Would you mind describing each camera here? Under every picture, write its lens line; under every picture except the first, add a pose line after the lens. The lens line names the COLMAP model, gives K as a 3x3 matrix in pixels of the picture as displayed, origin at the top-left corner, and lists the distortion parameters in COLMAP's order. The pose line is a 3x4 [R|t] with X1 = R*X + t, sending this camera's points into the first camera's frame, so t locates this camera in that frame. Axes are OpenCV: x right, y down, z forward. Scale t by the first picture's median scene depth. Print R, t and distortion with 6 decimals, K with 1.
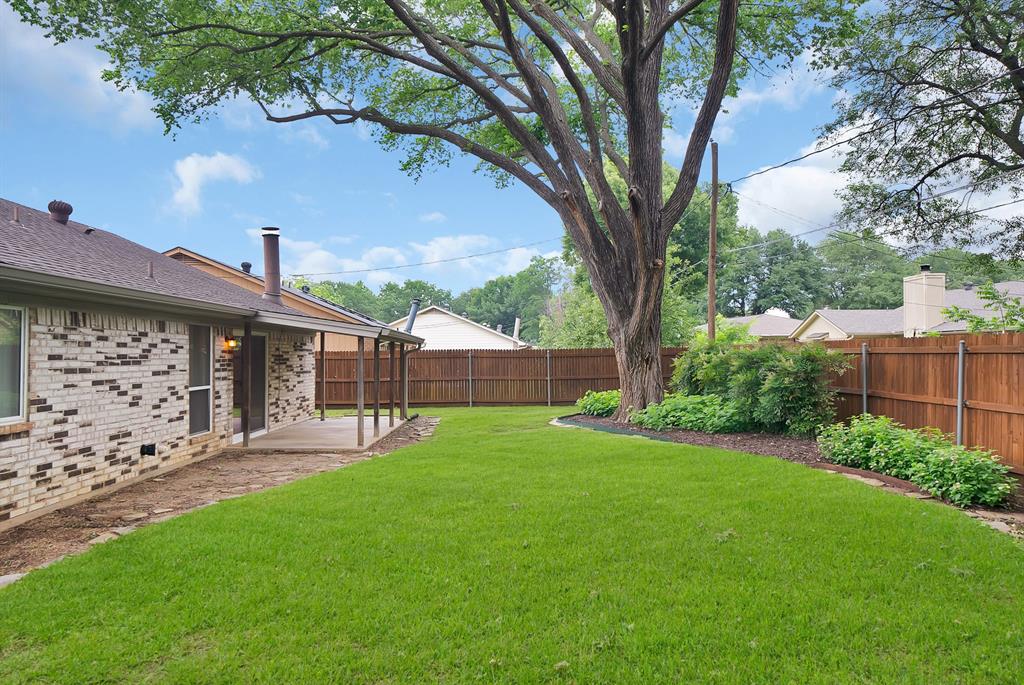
lens RADIAL K [[669.4, 0, 507.2], [0, 669.4, 344.8], [0, 0, 1]] dist [0.028610, -0.000361]
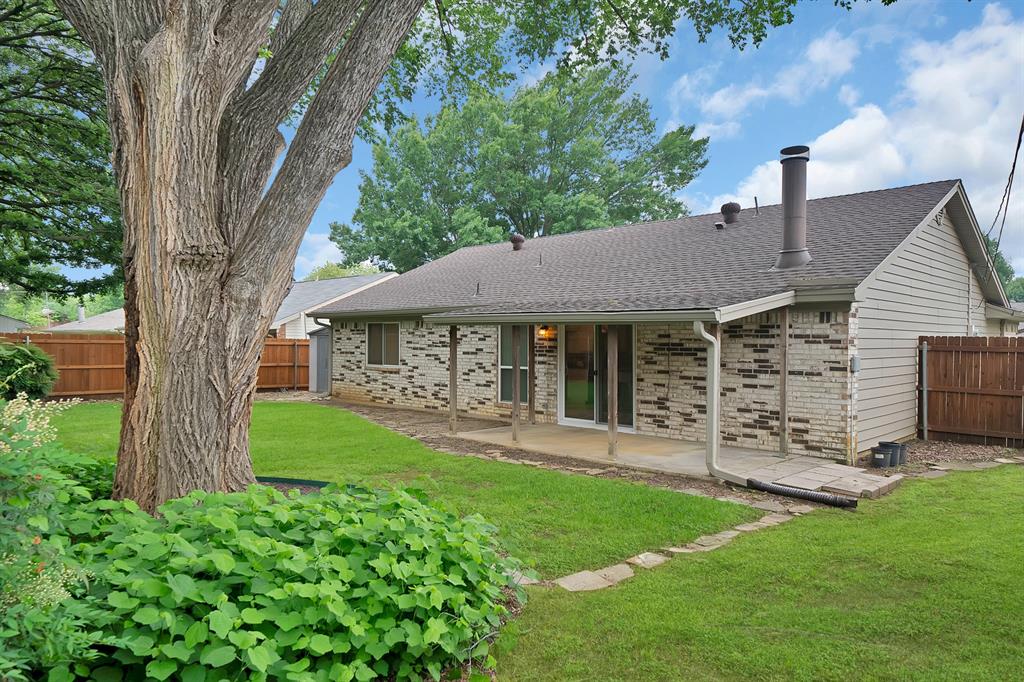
lens RADIAL K [[669.4, 0, 507.2], [0, 669.4, 343.3], [0, 0, 1]] dist [0.028610, -0.000361]
pose [[-0.712263, 0.002613, -0.701907, 0.491821], [0.007746, 0.999961, -0.004138, 0.024499], [0.701870, -0.008384, -0.712256, 2.049599]]
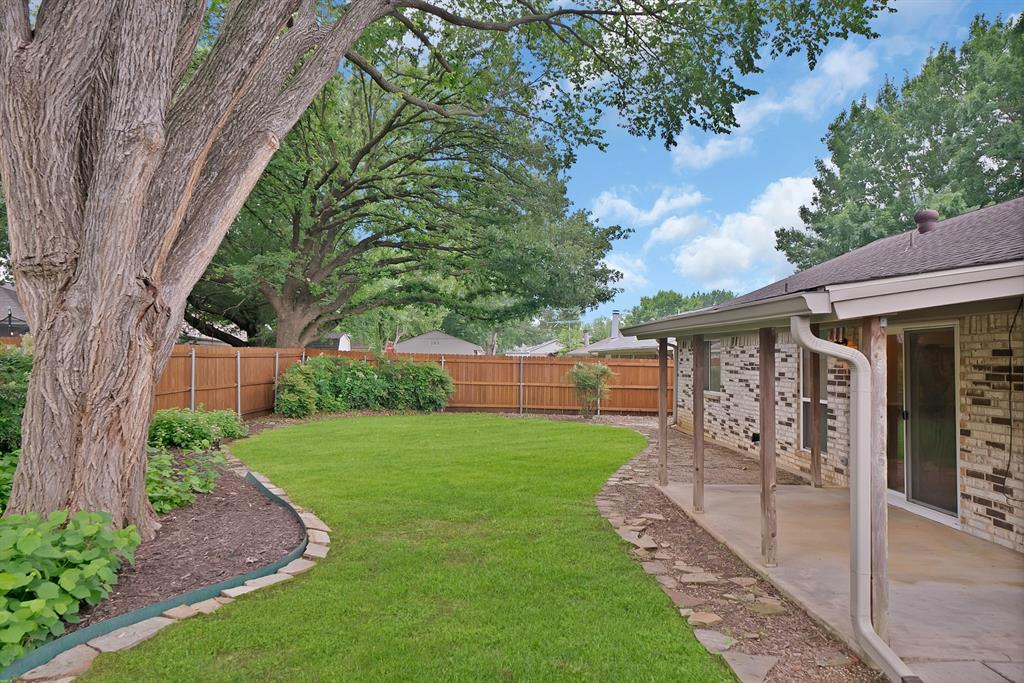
lens RADIAL K [[669.4, 0, 507.2], [0, 669.4, 343.8], [0, 0, 1]] dist [0.028610, -0.000361]
pose [[-0.999951, -0.009090, -0.003990, -0.046499], [-0.008928, 0.999207, -0.038791, 0.029015], [0.004339, -0.038754, -0.999239, 2.033342]]
